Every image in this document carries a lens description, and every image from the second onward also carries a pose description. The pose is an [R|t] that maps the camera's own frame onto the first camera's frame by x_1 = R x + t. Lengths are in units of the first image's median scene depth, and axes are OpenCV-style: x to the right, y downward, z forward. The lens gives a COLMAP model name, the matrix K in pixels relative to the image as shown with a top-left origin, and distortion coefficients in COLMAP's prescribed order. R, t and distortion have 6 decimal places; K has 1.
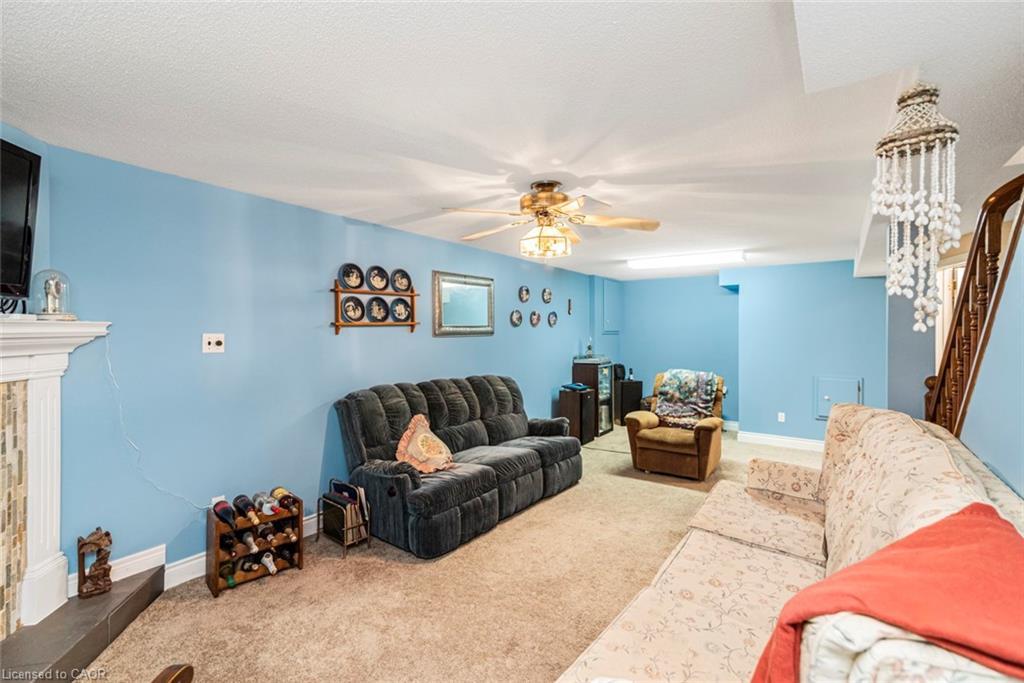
lens RADIAL K [[463.6, 0, 510.0], [0, 463.6, 330.5], [0, 0, 1]] dist [0.014414, -0.000106]
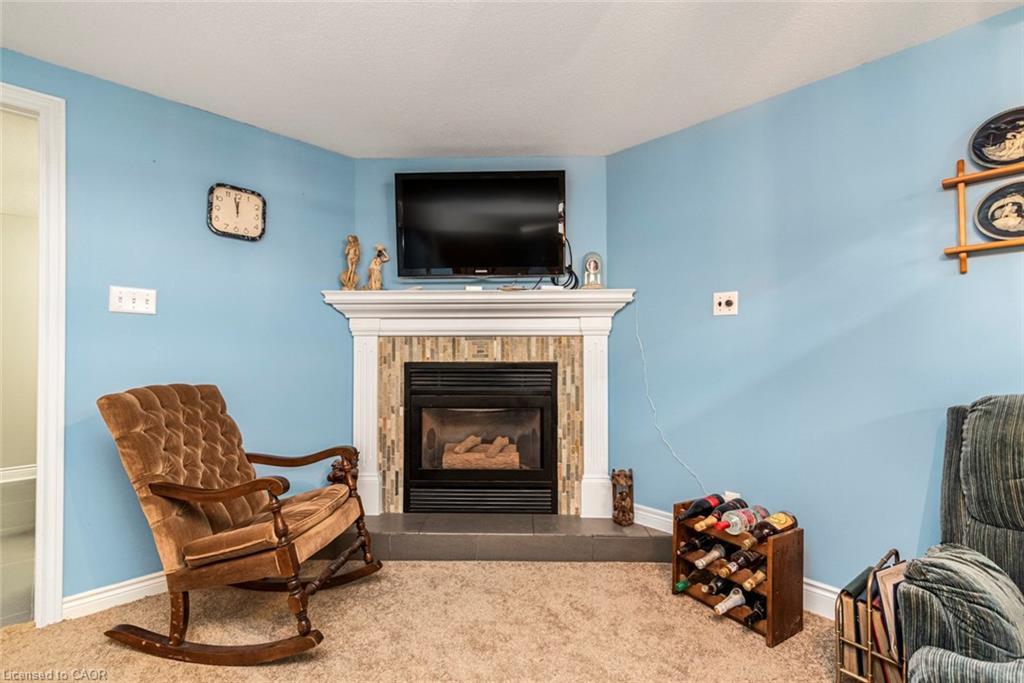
lens RADIAL K [[467.3, 0, 507.2], [0, 467.3, 344.1], [0, 0, 1]] dist [0.012608, -0.000253]
pose [[-0.202747, -0.015579, -0.979107, 0.205837], [0.002572, 0.999862, -0.016442, 0.089541], [0.979228, -0.005851, -0.202679, 0.630763]]
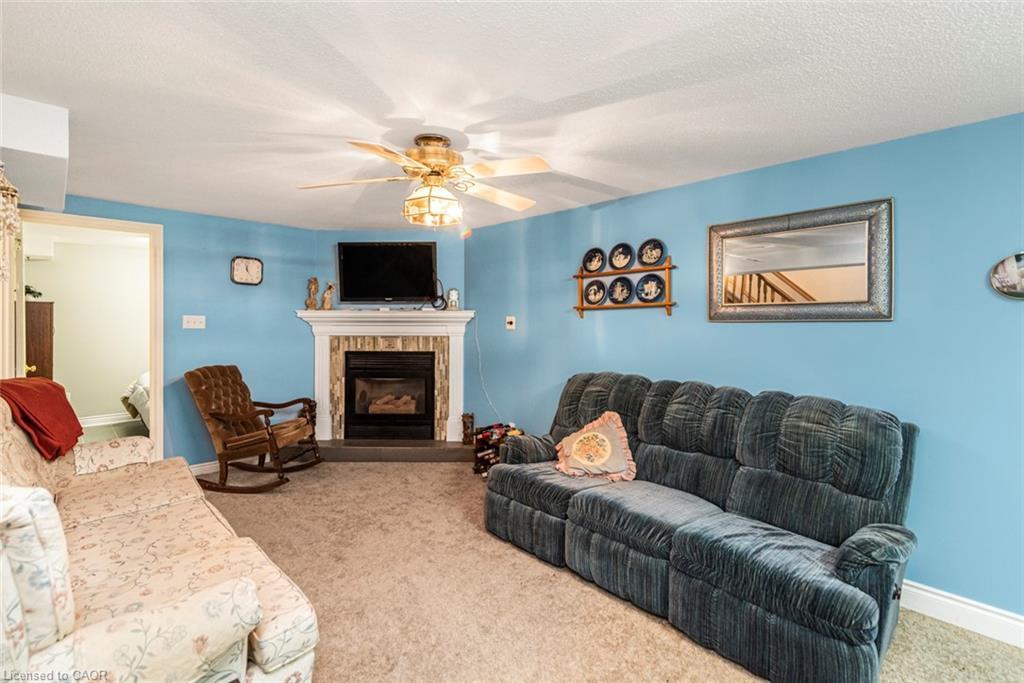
lens RADIAL K [[470.4, 0, 518.1], [0, 470.4, 319.3], [0, 0, 1]] dist [0.002502, 0.000162]
pose [[-0.184328, -0.003007, -0.982860, 0.720871], [-0.001942, 0.999994, -0.002695, 0.015634], [0.982863, 0.001412, -0.184333, 1.051050]]
